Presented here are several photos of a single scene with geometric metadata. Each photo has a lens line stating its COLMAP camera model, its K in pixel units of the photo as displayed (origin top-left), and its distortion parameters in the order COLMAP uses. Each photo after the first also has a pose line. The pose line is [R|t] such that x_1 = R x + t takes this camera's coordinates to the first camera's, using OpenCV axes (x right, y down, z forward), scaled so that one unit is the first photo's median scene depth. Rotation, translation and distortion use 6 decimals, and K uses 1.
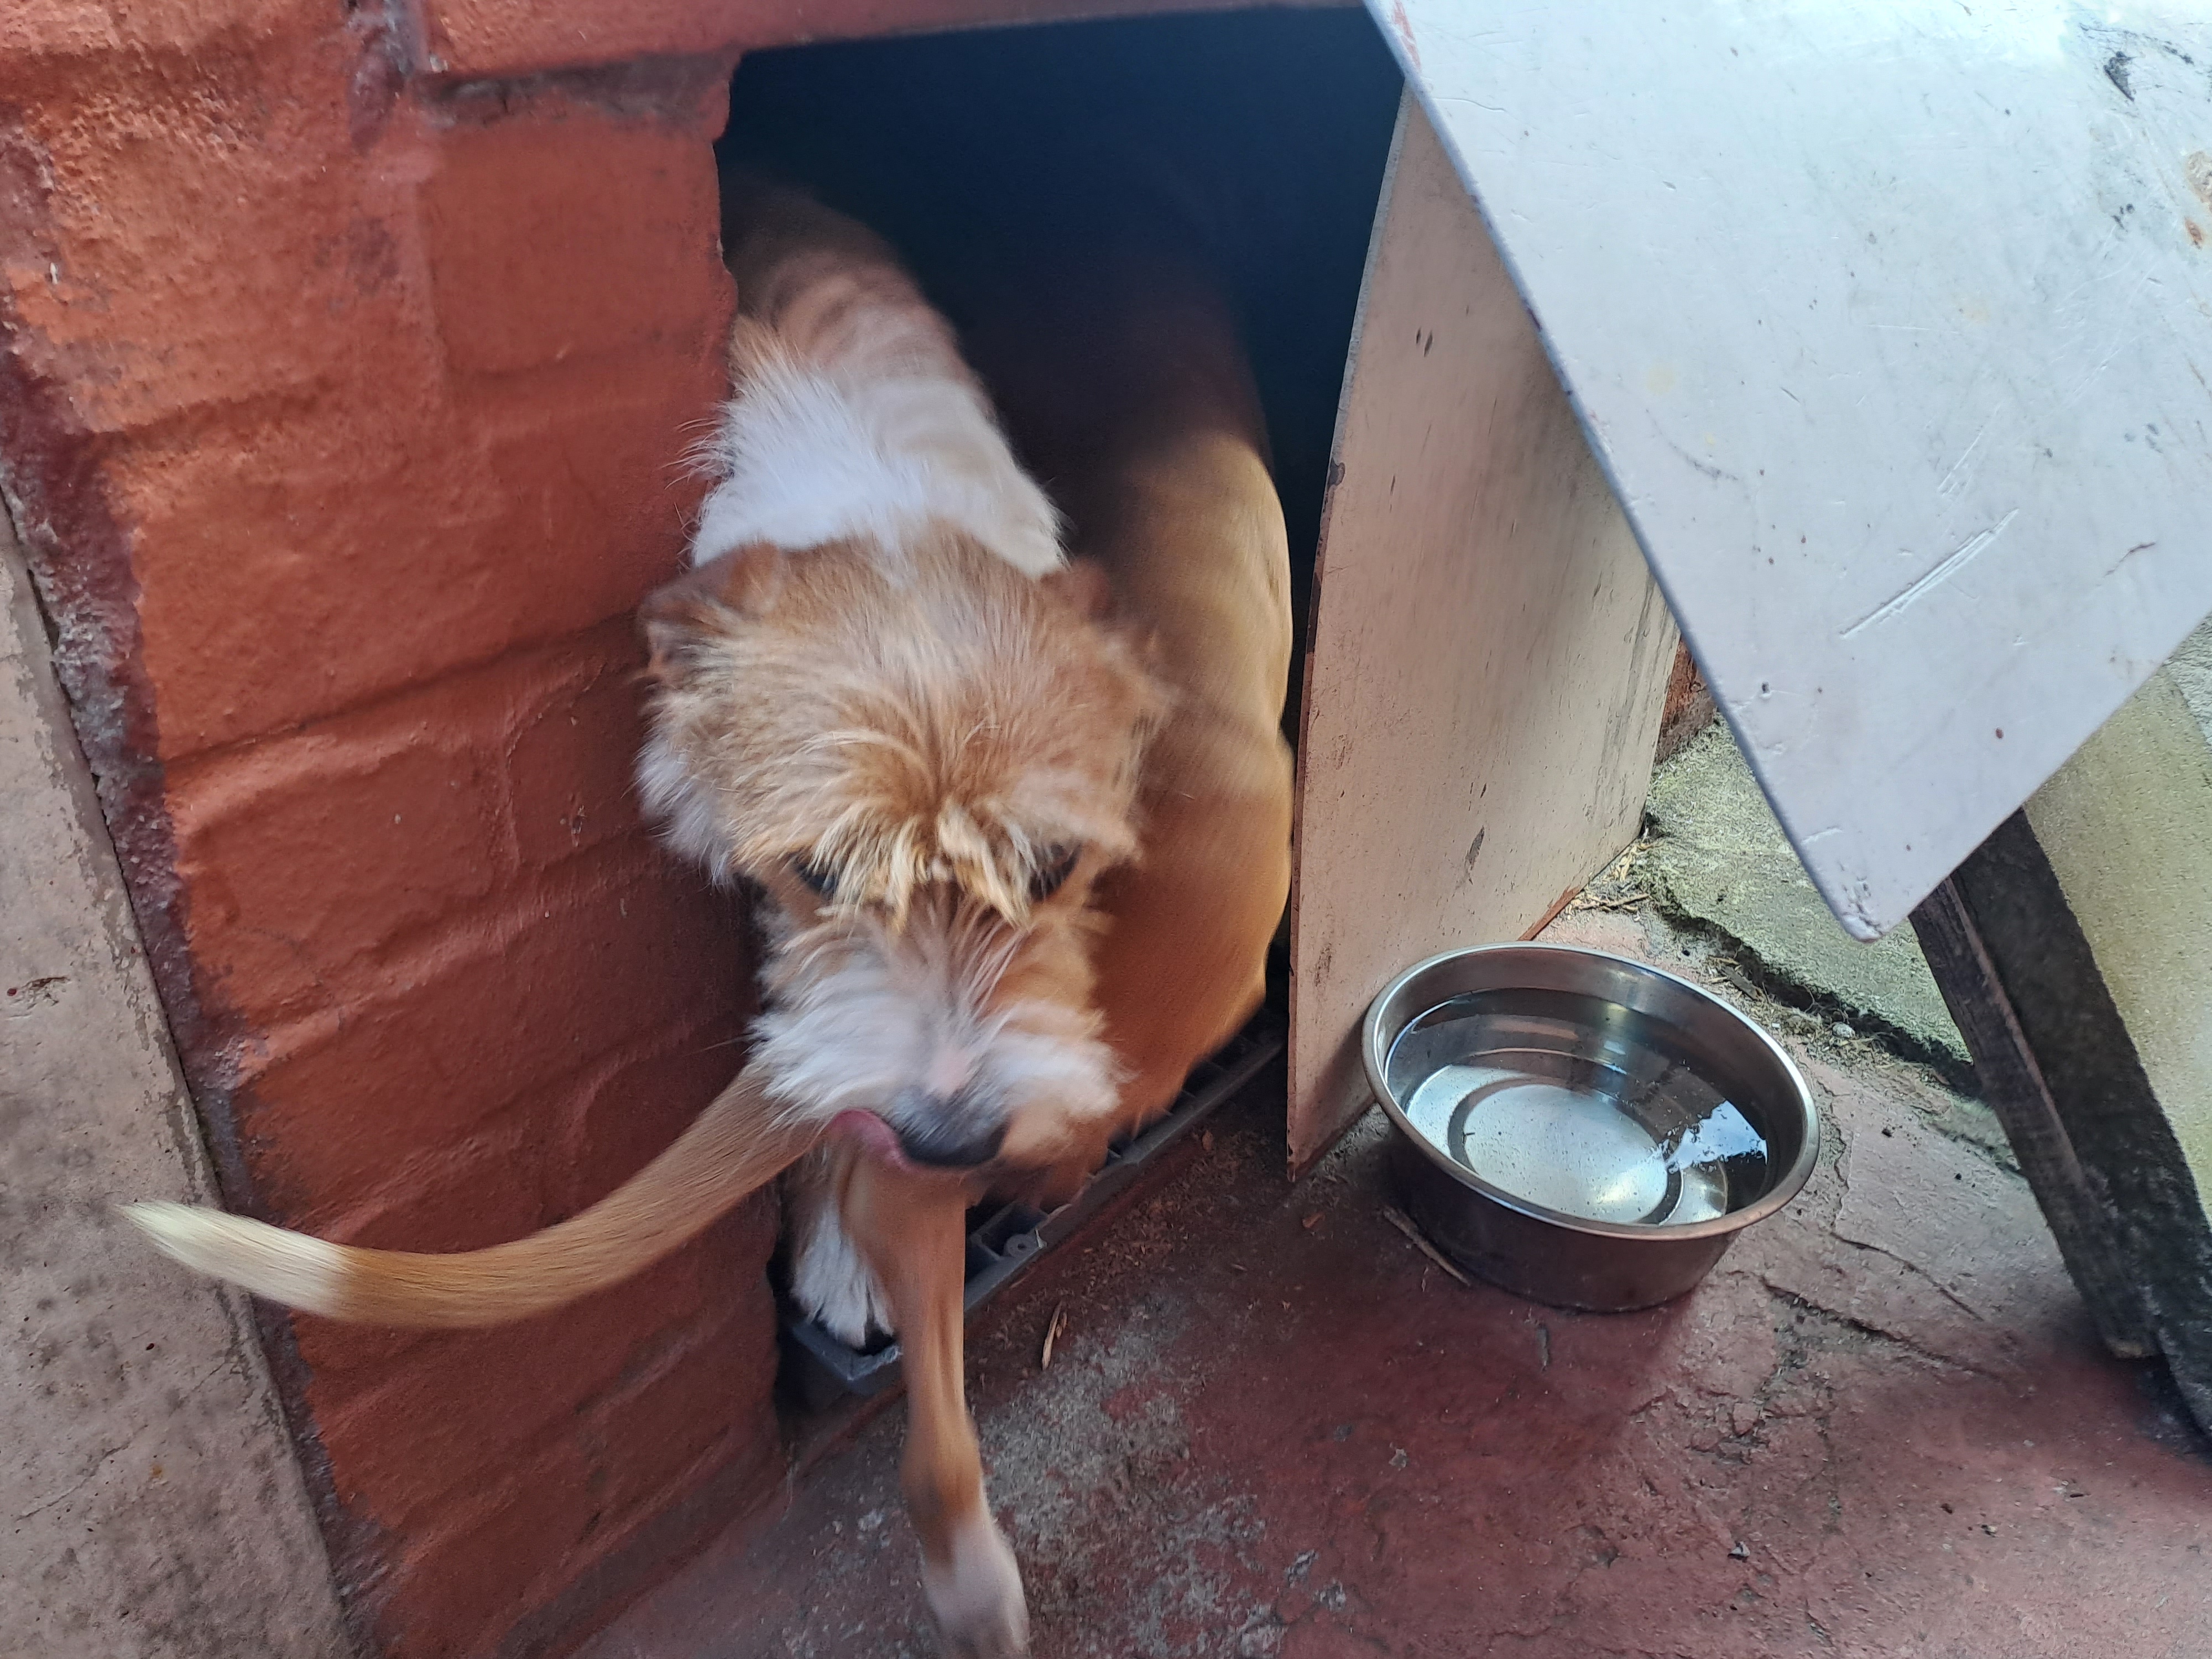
lens RADIAL K [[1633.0, 0, 1154.9], [0, 1633.0, 823.4], [0, 0, 1]] dist [0.019295, 0.006607]
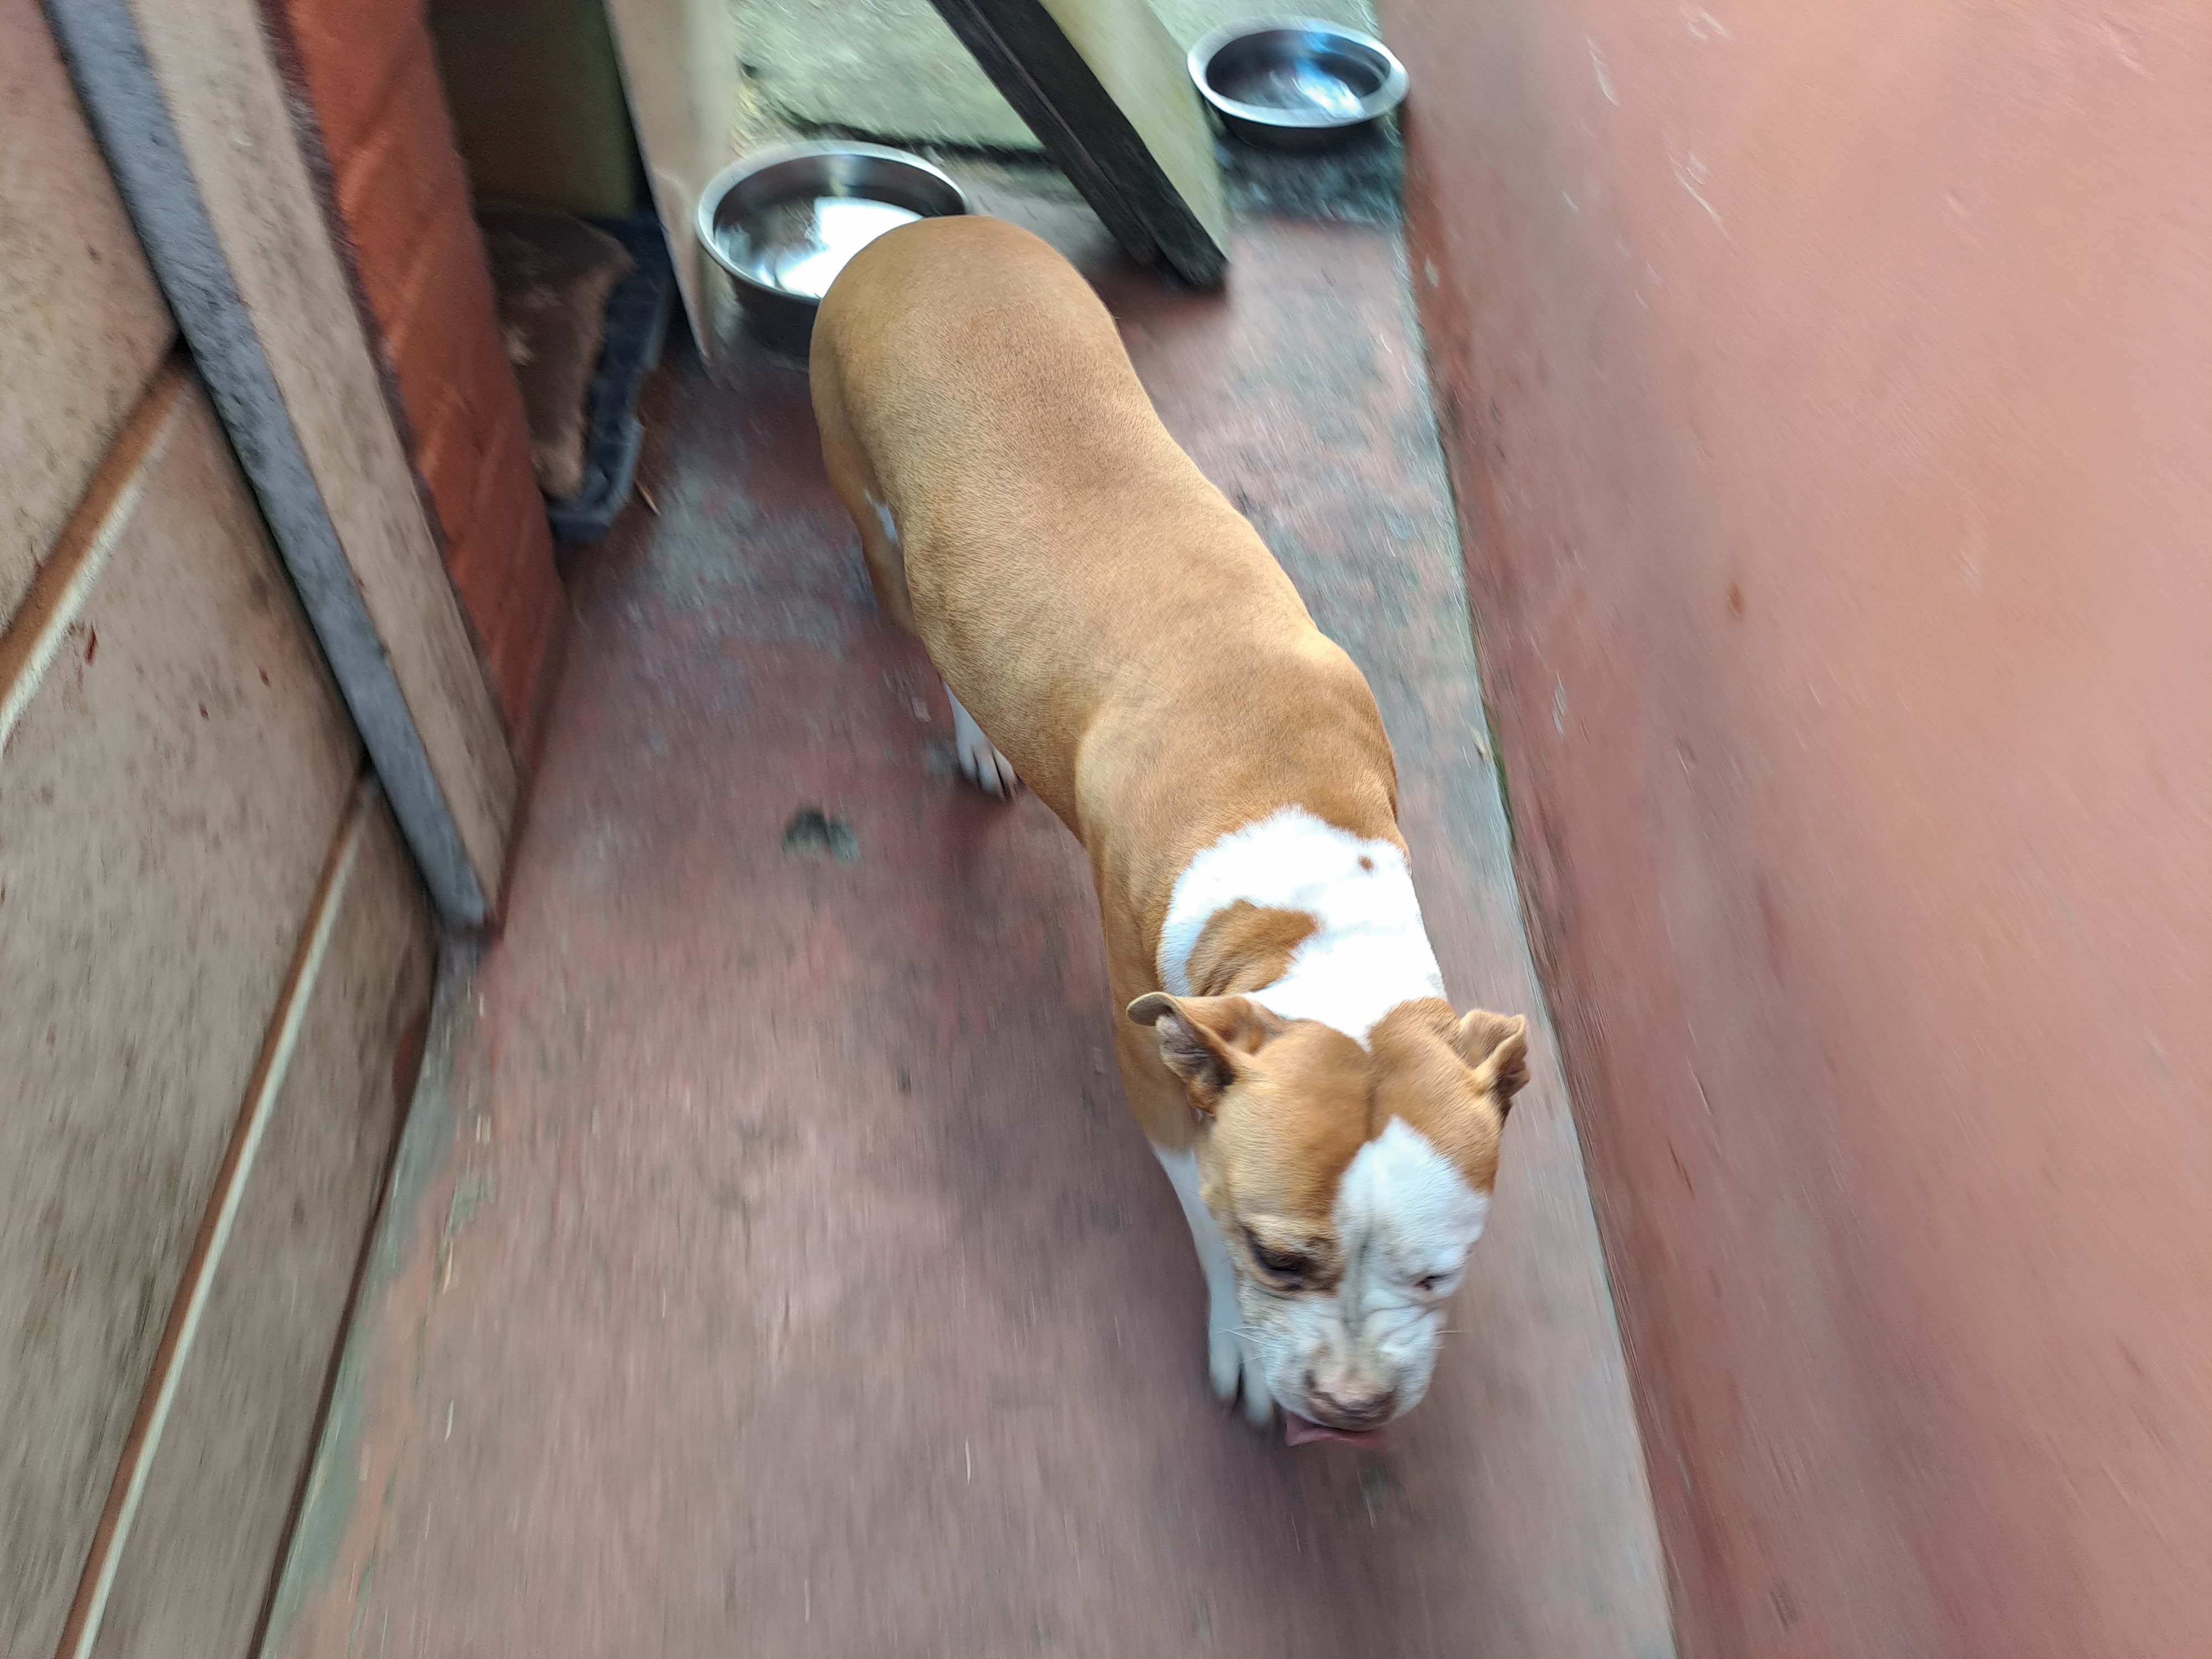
lens RADIAL K [[1611.5, 0, 1167.7], [0, 1611.5, 849.1], [0, 0, 1]] dist [0.001662, -0.002945]
pose [[0.732464, -0.527593, 0.430283, -0.603454], [0.306955, 0.820059, 0.482993, -0.002294], [-0.607681, -0.221698, 0.762610, -0.632246]]
